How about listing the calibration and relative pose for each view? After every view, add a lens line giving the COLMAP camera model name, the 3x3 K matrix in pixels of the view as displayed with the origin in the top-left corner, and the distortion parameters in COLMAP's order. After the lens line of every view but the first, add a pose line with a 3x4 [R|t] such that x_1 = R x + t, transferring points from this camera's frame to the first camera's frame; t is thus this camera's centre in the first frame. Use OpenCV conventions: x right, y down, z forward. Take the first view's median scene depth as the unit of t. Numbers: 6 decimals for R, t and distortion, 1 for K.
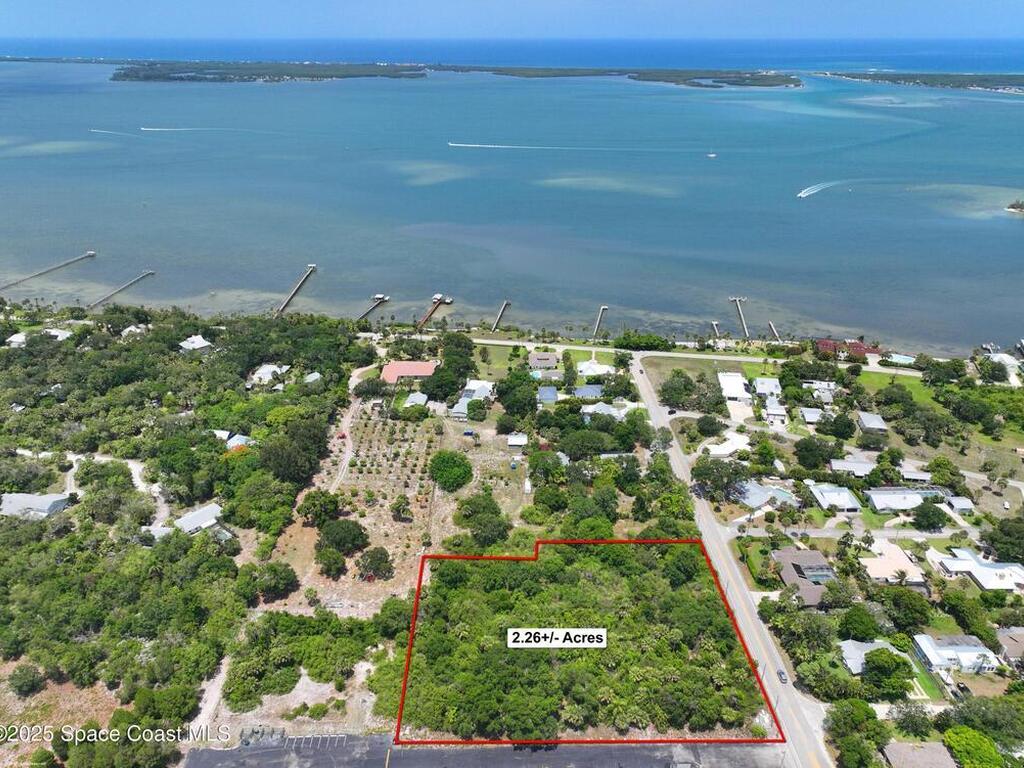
lens RADIAL K [[737.6, 0, 512.0], [0, 737.6, 384.0], [0, 0, 1]] dist [0.005839, 0.006307]
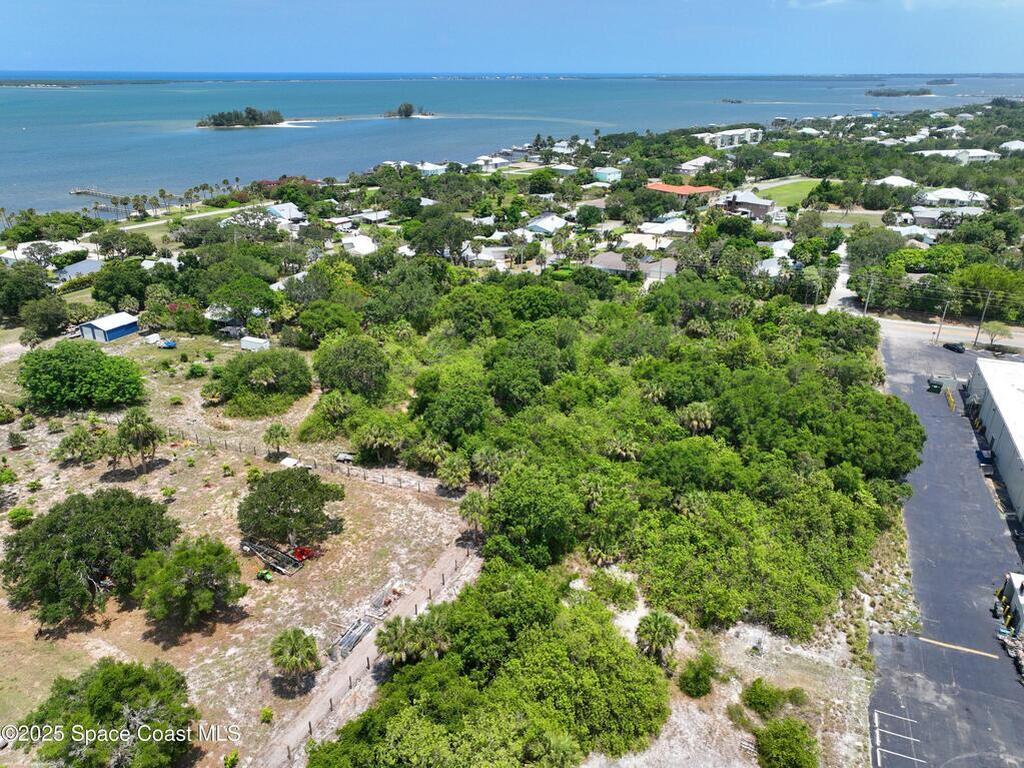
lens RADIAL K [[737.6, 0, 512.0], [0, 737.6, 384.0], [0, 0, 1]] dist [0.005839, 0.006307]
pose [[0.415181, -0.370166, 0.831025, -0.263418], [0.393090, 0.896795, 0.203073, 0.103136], [-0.820430, 0.242356, 0.517841, 0.465441]]
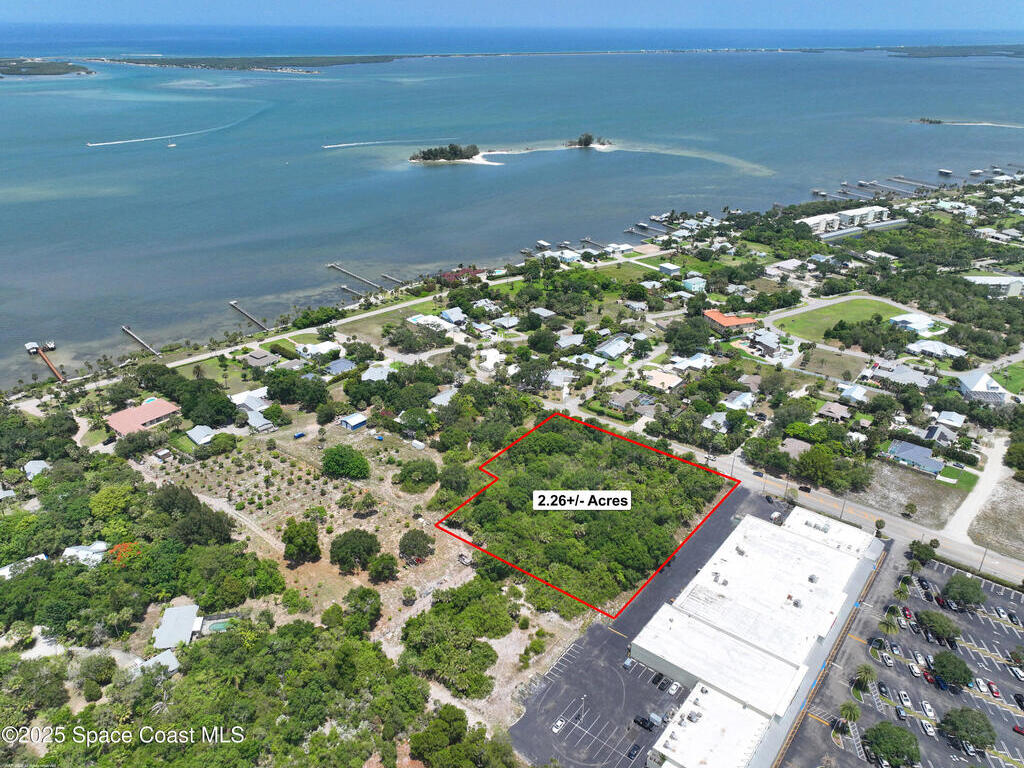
lens RADIAL K [[737.6, 0, 512.0], [0, 737.6, 384.0], [0, 0, 1]] dist [0.005839, 0.006307]
pose [[0.634990, -0.337163, 0.695060, -0.467805], [0.325793, 0.932683, 0.154793, -0.047641], [-0.700461, 0.128154, 0.702090, 0.115729]]
